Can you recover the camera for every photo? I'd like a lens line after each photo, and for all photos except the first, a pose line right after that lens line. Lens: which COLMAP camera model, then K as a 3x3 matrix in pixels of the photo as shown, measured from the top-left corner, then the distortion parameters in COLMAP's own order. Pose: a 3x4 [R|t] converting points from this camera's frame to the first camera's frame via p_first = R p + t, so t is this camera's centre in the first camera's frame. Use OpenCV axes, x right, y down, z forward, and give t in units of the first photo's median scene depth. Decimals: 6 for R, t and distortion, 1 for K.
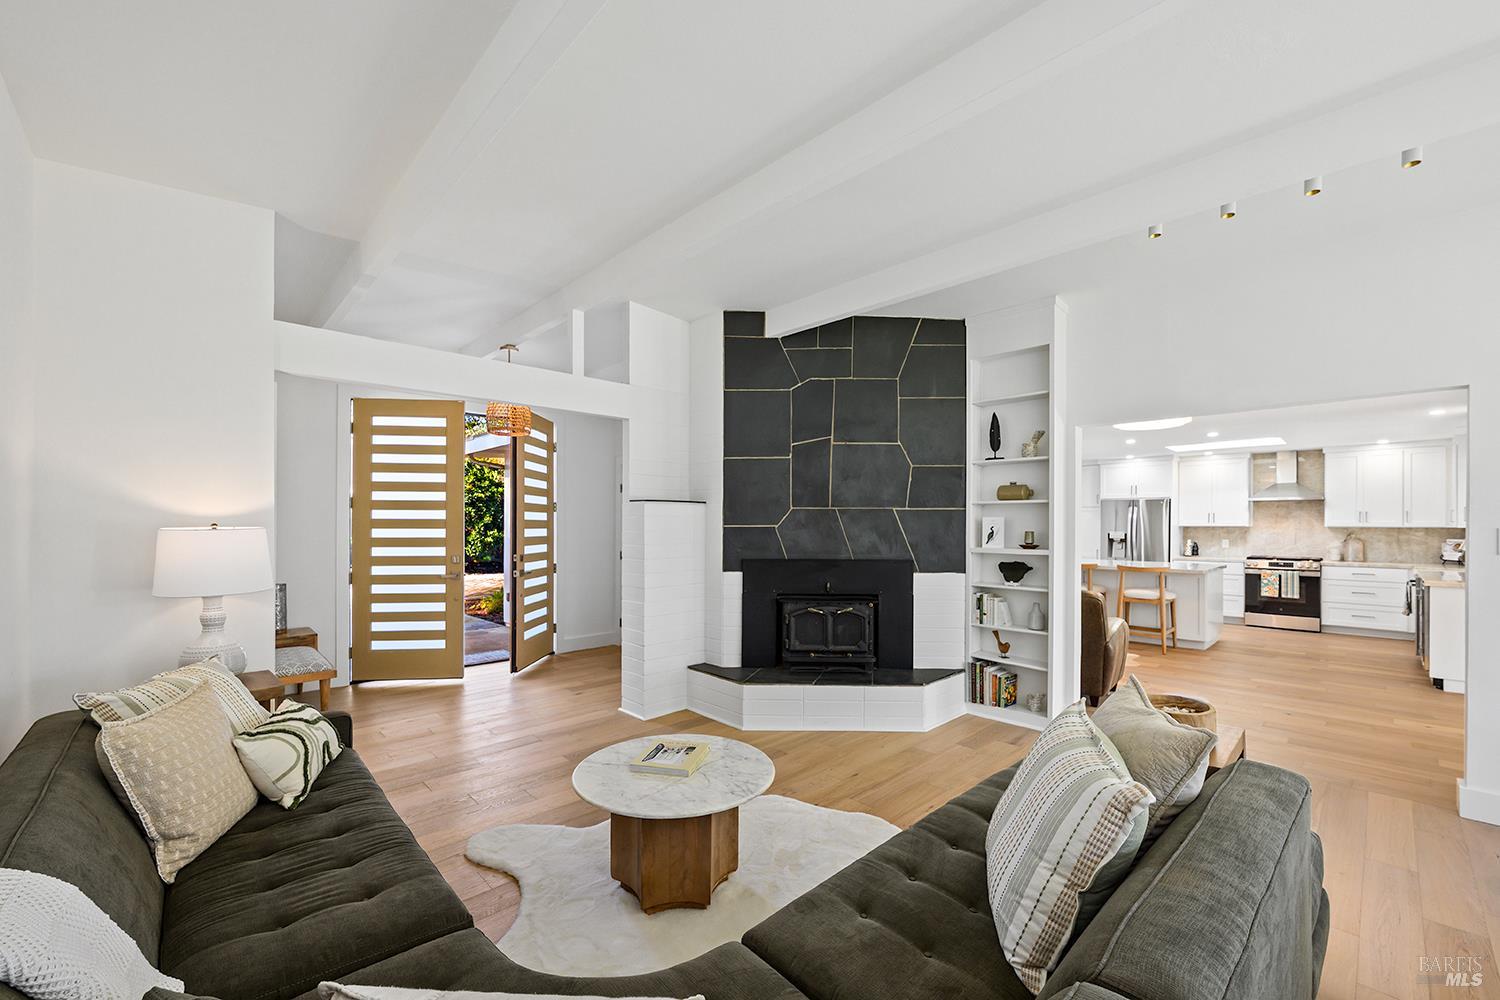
lens RADIAL K [[602.1, 0, 752.0], [0, 602.1, 524.5], [0, 0, 1]] dist [-0.001451, 0.000000]
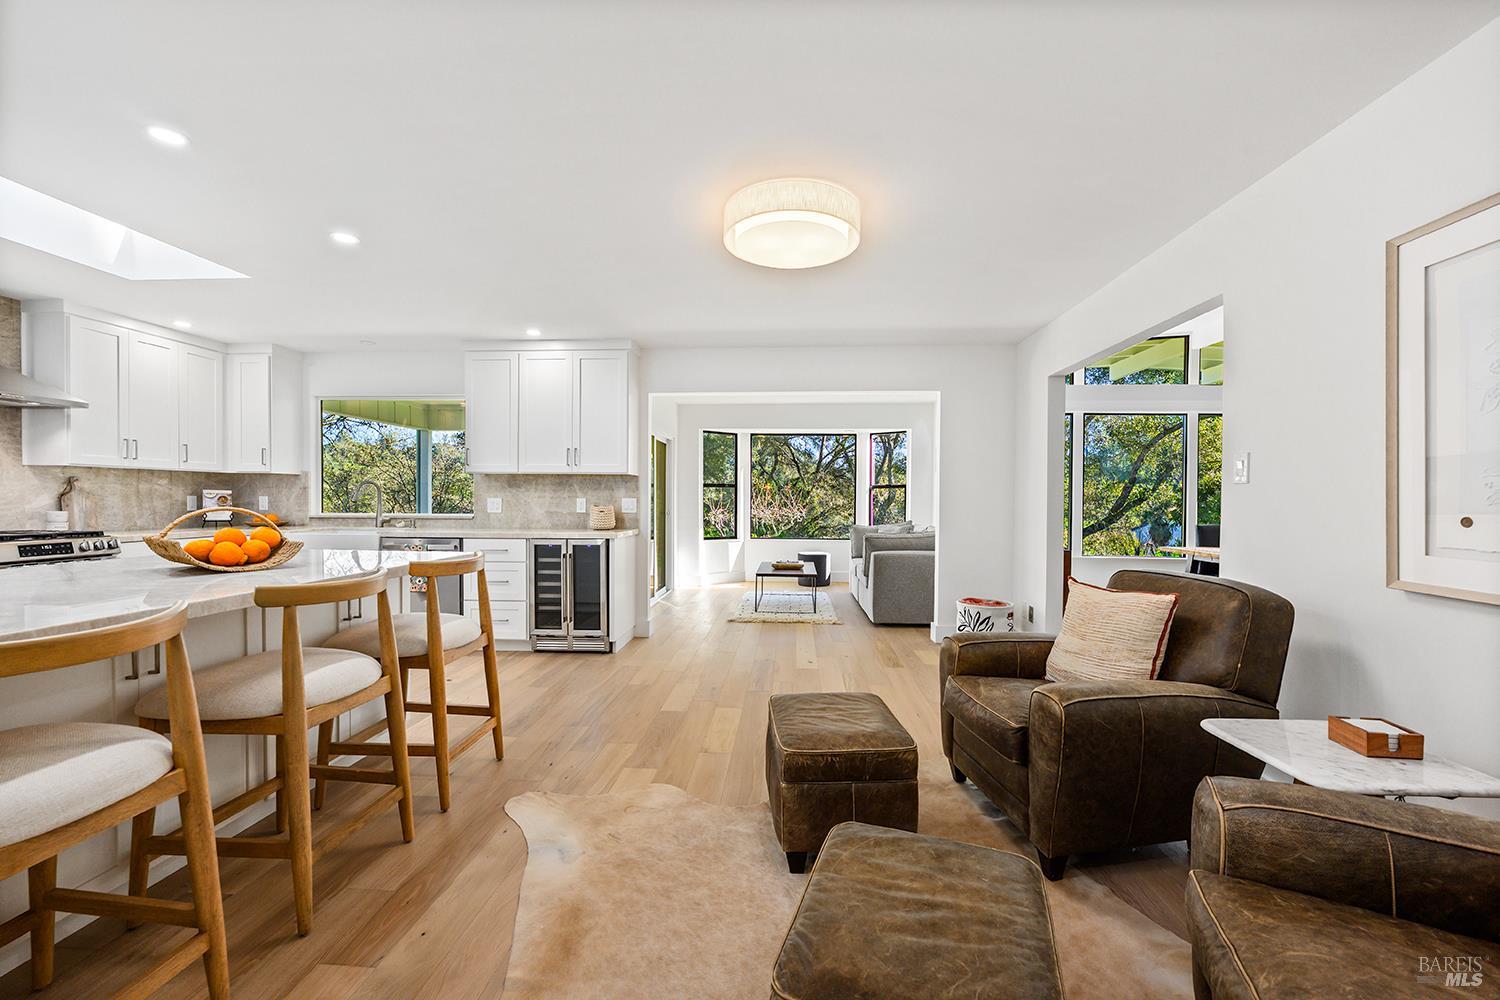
lens RADIAL K [[599.0, 0, 748.6], [0, 599.0, 503.7], [0, 0, 1]] dist [-0.003611, 0.000008]
pose [[-0.672850, -0.014152, 0.739644, 0.218644], [-0.008399, 0.999899, 0.011491, 0.024447], [-0.739731, 0.001519, -0.672901, 0.899565]]
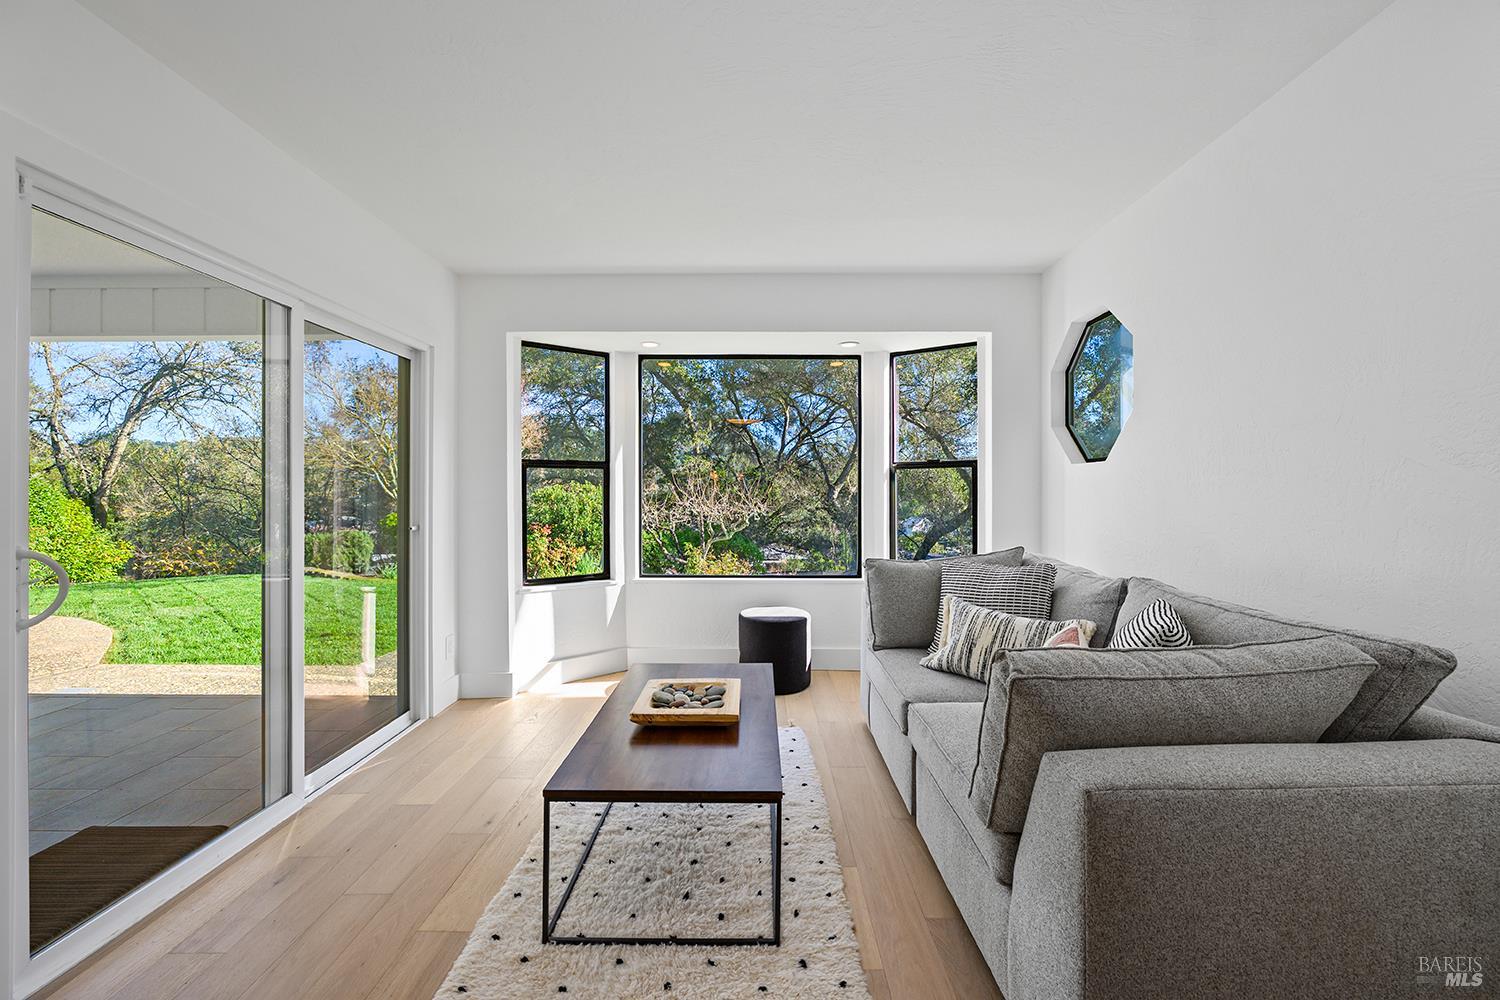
lens RADIAL K [[595.6, 0, 750.0], [0, 595.6, 500.0], [0, 0, 1]] dist [0.000013, 0.000101]
pose [[-0.719369, -0.014157, 0.694483, 0.581923], [-0.001248, 0.999817, 0.019089, 0.024215], [-0.694627, 0.012865, -0.719255, 0.484859]]
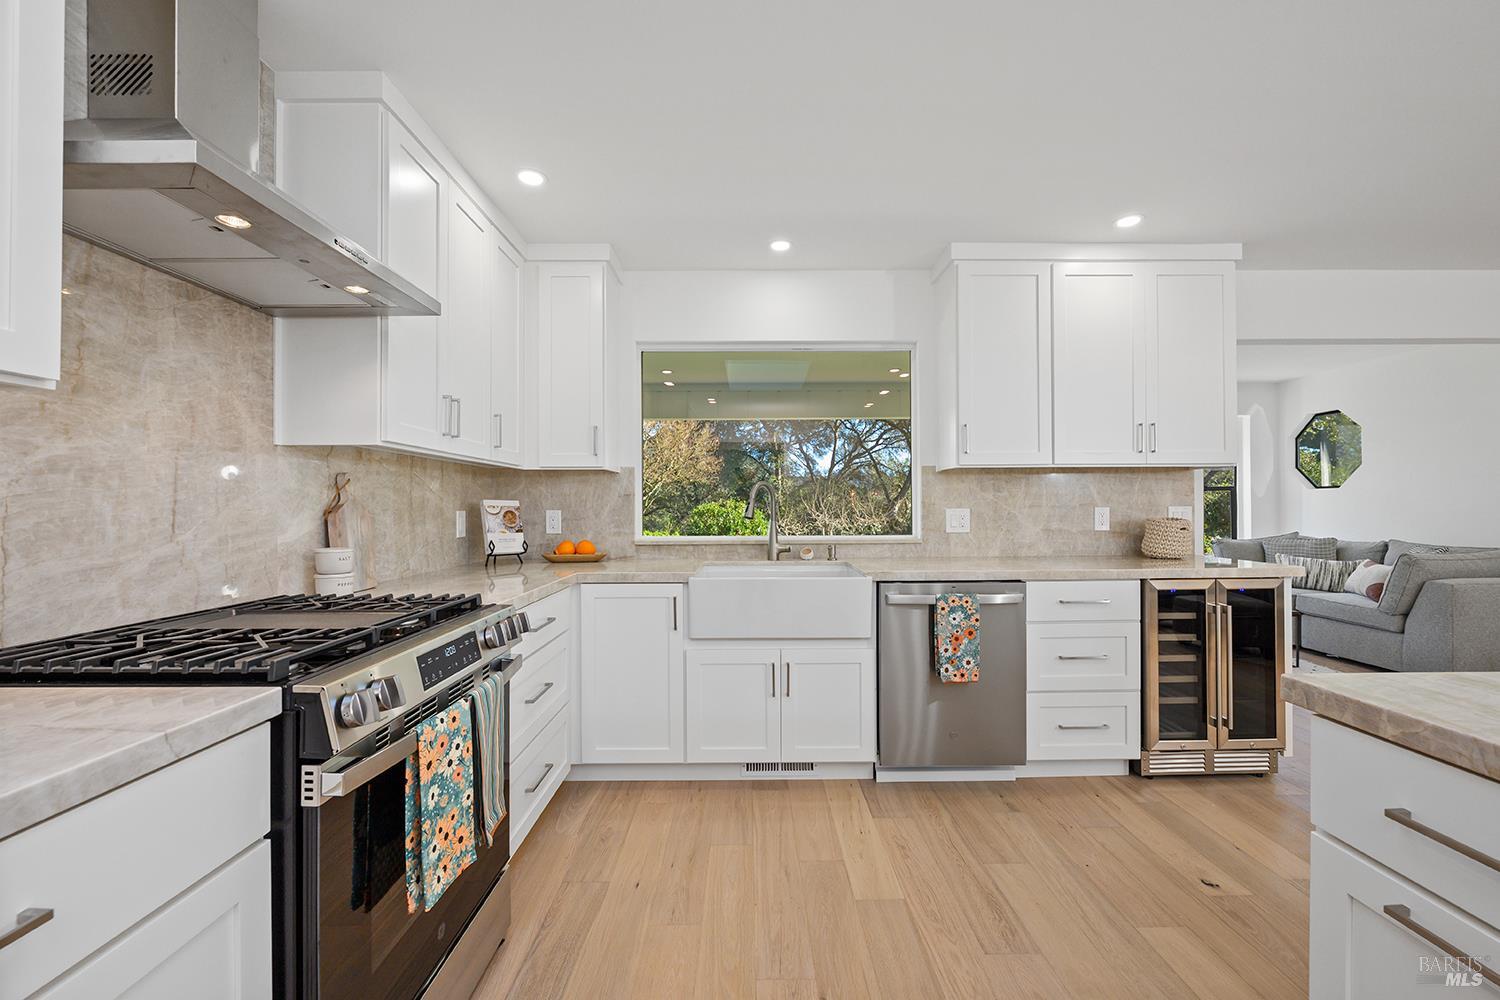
lens RADIAL K [[599.0, 0, 748.6], [0, 599.0, 503.7], [0, 0, 1]] dist [-0.003611, 0.000008]
pose [[-0.728534, 0.004726, 0.684993, 0.697303], [0.003092, 0.999989, -0.003612, 0.025669], [-0.685002, -0.000514, -0.728541, 1.046547]]
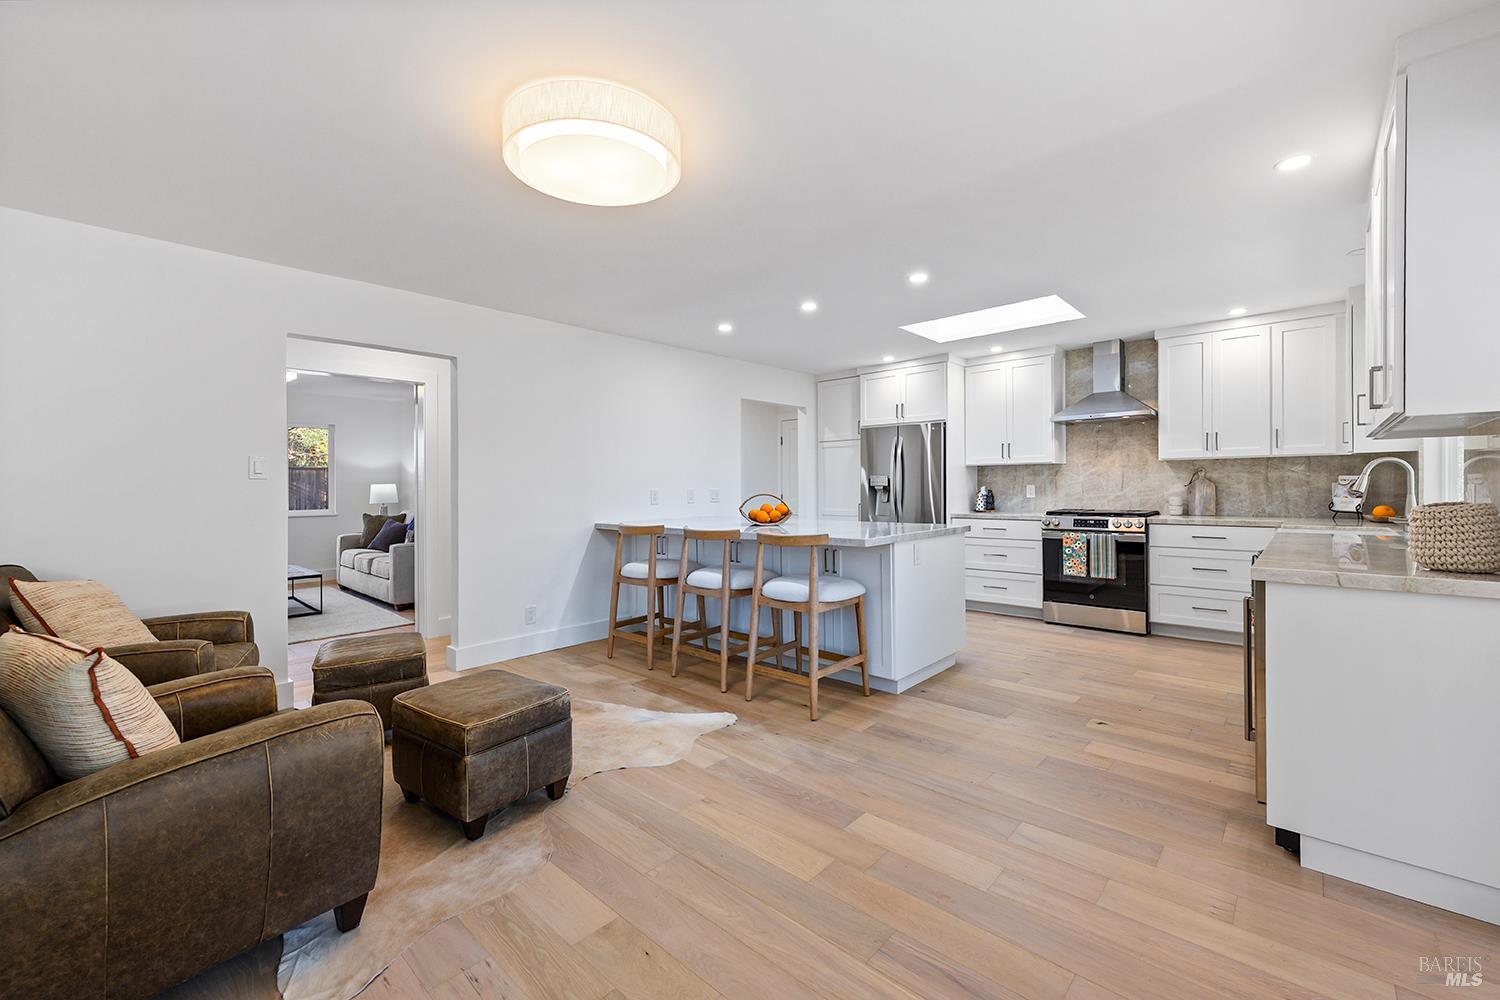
lens RADIAL K [[611.1, 0, 760.2], [0, 611.1, 487.3], [0, 0, 1]] dist [-0.002557, -0.000215]
pose [[0.996951, -0.012411, 0.077032, 0.492200], [0.012315, 0.999923, 0.001722, 0.025040], [-0.077047, -0.000768, 0.997027, 0.404728]]
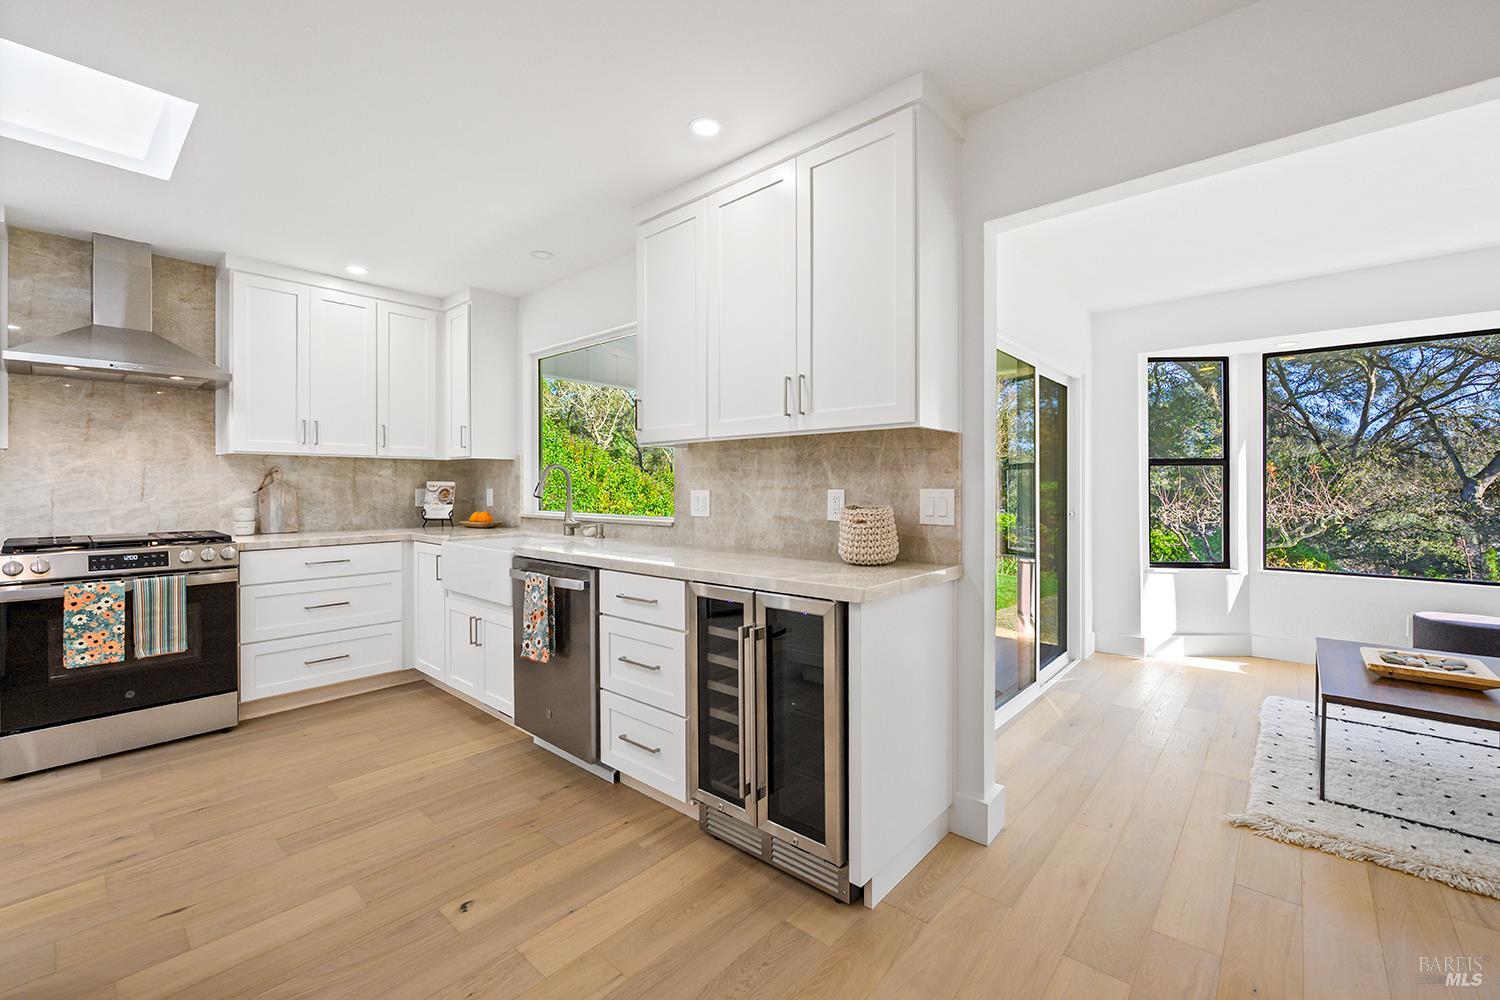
lens RADIAL K [[616.7, 0, 747.7], [0, 616.7, 486.8], [0, 0, 1]] dist [-0.006115, 0.000044]
pose [[-0.085079, -0.003536, 0.996368, 0.504996], [0.001084, 0.999993, 0.003642, 0.024868], [-0.996374, 0.001390, -0.085074, 0.677061]]
